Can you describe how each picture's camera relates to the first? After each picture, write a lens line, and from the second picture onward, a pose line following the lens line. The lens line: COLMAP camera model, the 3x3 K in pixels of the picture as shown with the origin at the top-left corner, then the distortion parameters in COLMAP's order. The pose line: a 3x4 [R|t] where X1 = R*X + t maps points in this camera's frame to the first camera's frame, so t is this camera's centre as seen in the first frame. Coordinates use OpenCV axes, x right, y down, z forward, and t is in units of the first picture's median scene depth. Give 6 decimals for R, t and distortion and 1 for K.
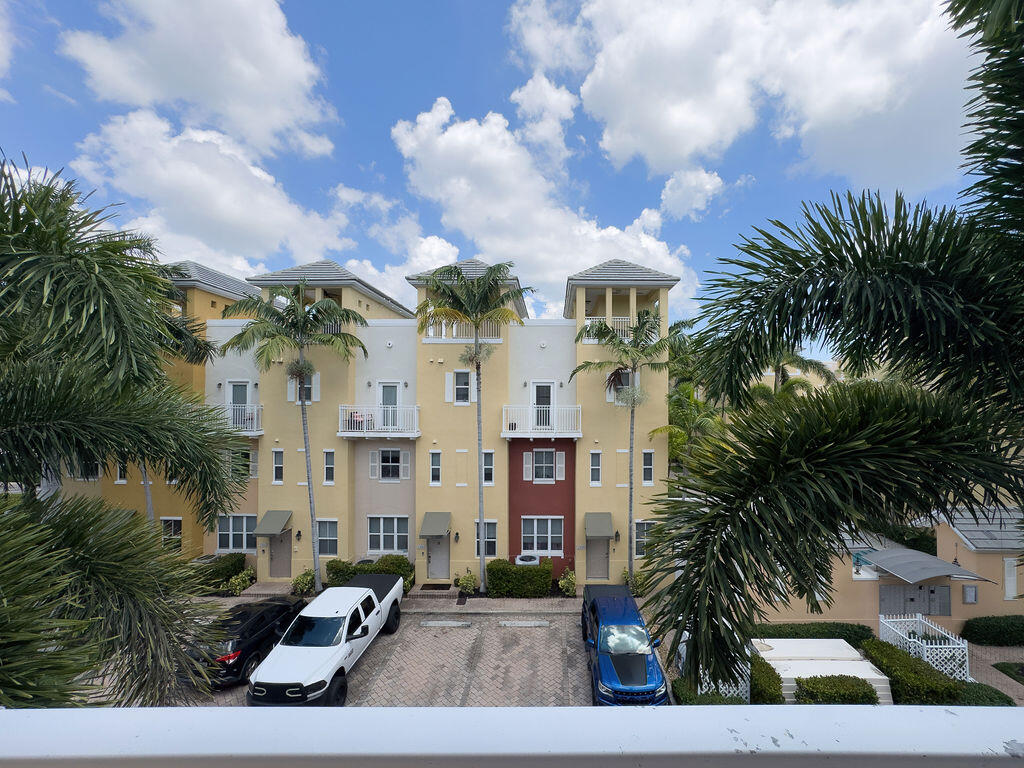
lens RADIAL K [[446.9, 0, 563.5], [0, 446.9, 397.4], [0, 0, 1]] dist [-0.046169, 0.024589]
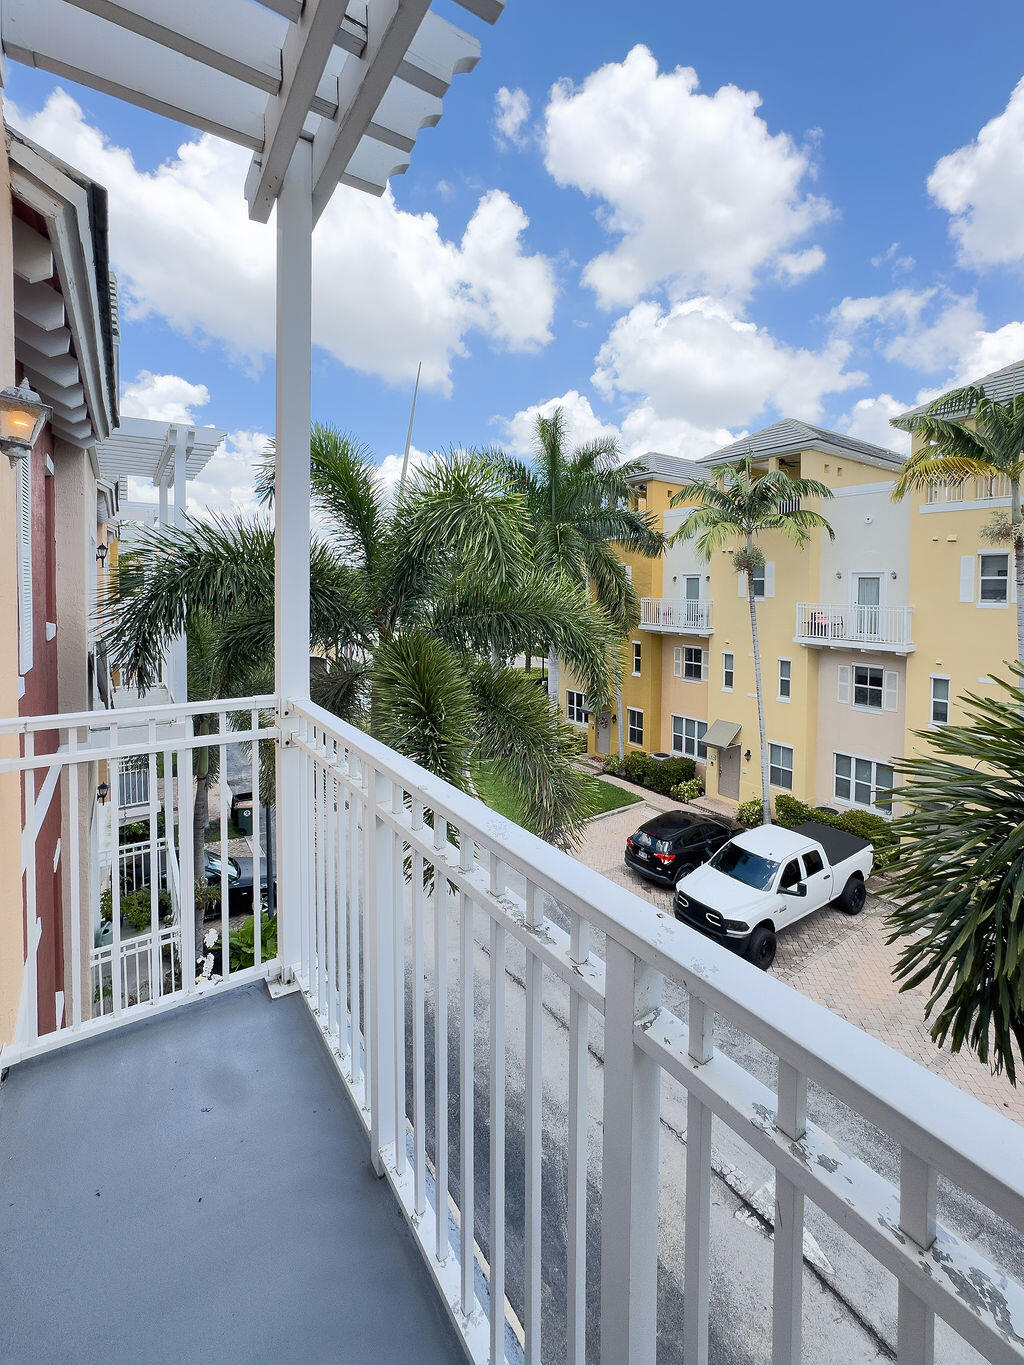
lens RADIAL K [[587.4, 0, 512.8], [0, 587.4, 624.8], [0, 0, 1]] dist [-0.012374, 0.000414]
pose [[0.555844, 0.053130, -0.829587, 0.108295], [-0.008268, 0.998259, 0.058392, 0.000367], [0.831245, -0.025598, 0.555316, 0.001226]]
